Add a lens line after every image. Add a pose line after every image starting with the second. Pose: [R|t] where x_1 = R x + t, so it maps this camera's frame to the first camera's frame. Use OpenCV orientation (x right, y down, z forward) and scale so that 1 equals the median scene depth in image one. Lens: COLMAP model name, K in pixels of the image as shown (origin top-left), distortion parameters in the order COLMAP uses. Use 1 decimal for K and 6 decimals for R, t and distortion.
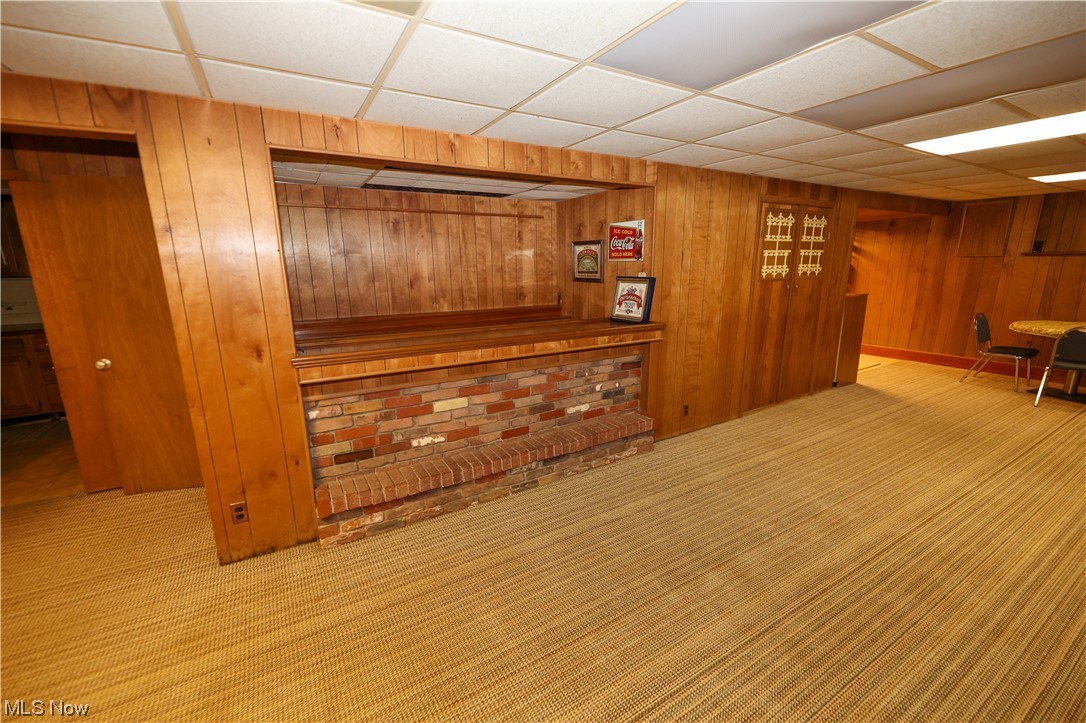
lens RADIAL K [[444.5, 0, 539.3], [0, 444.5, 359.0], [0, 0, 1]] dist [0.000995, -0.000038]
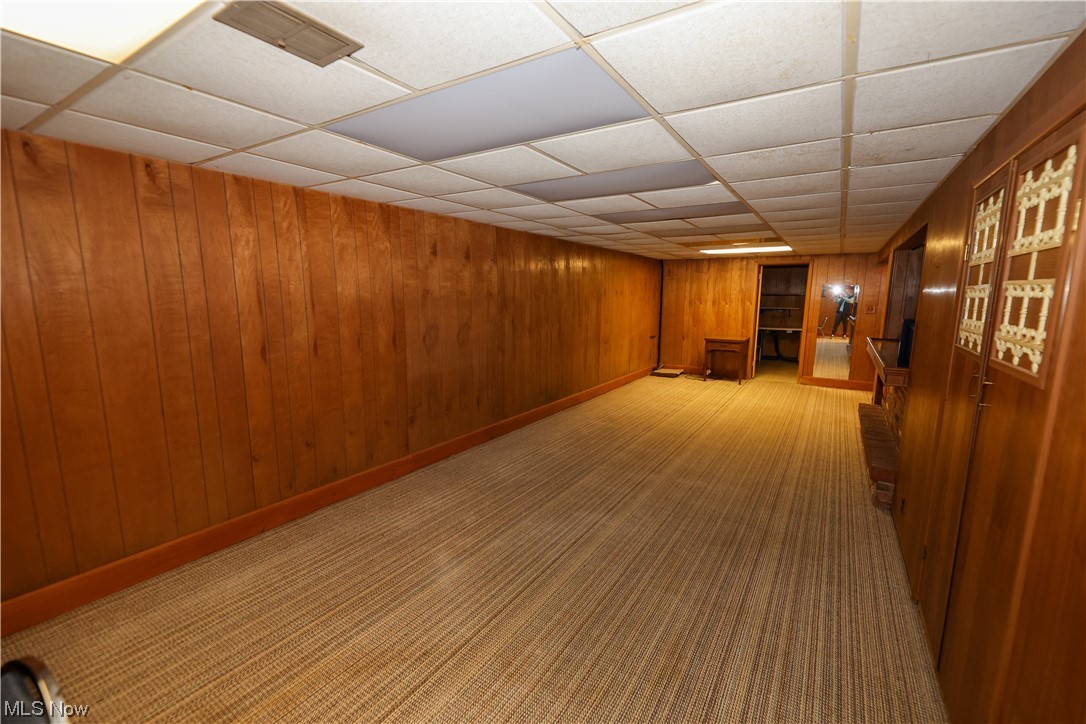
lens RADIAL K [[444.5, 0, 546.0], [0, 444.5, 359.6], [0, 0, 1]] dist [0.000995, -0.000038]
pose [[-0.888741, 0.081594, -0.451090, 1.579059], [-0.092897, 0.931557, 0.351527, -0.414441], [0.448899, 0.354322, -0.820333, 1.715410]]
